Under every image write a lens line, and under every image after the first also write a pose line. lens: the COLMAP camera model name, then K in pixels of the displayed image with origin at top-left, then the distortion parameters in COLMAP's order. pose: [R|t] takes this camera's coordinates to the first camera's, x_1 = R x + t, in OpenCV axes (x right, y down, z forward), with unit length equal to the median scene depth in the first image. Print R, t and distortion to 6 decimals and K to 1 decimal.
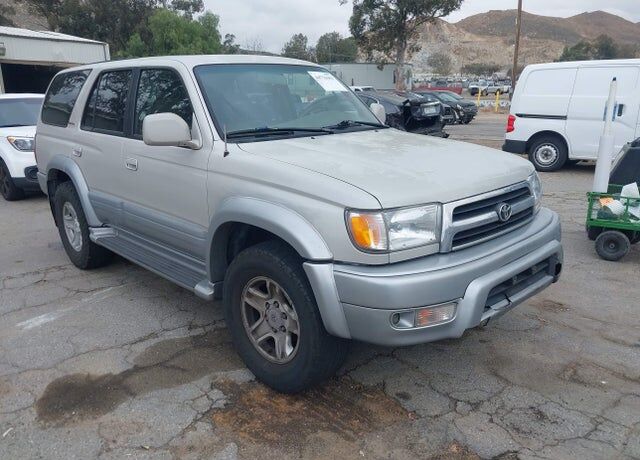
lens RADIAL K [[557.1, 0, 314.1], [0, 557.1, 233.7], [0, 0, 1]] dist [0.095371, -0.001600]
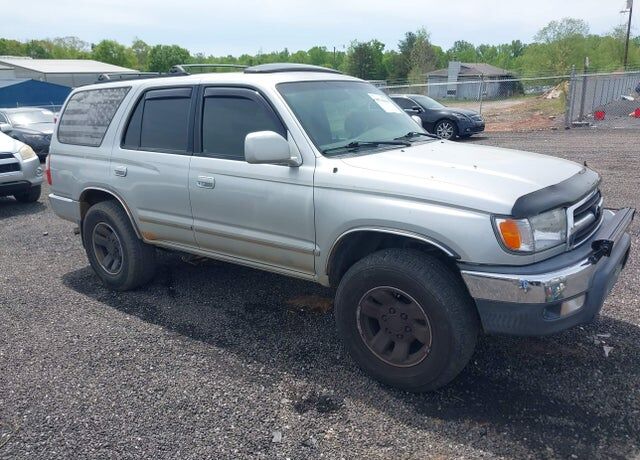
lens RADIAL K [[557.1, 0, 322.7], [0, 557.1, 232.8], [0, 0, 1]] dist [0.095371, -0.001600]
pose [[0.984724, -0.054211, 0.165471, -0.361664], [0.056635, 0.998345, -0.009962, -0.015027], [-0.164657, 0.019182, 0.986164, -0.023715]]
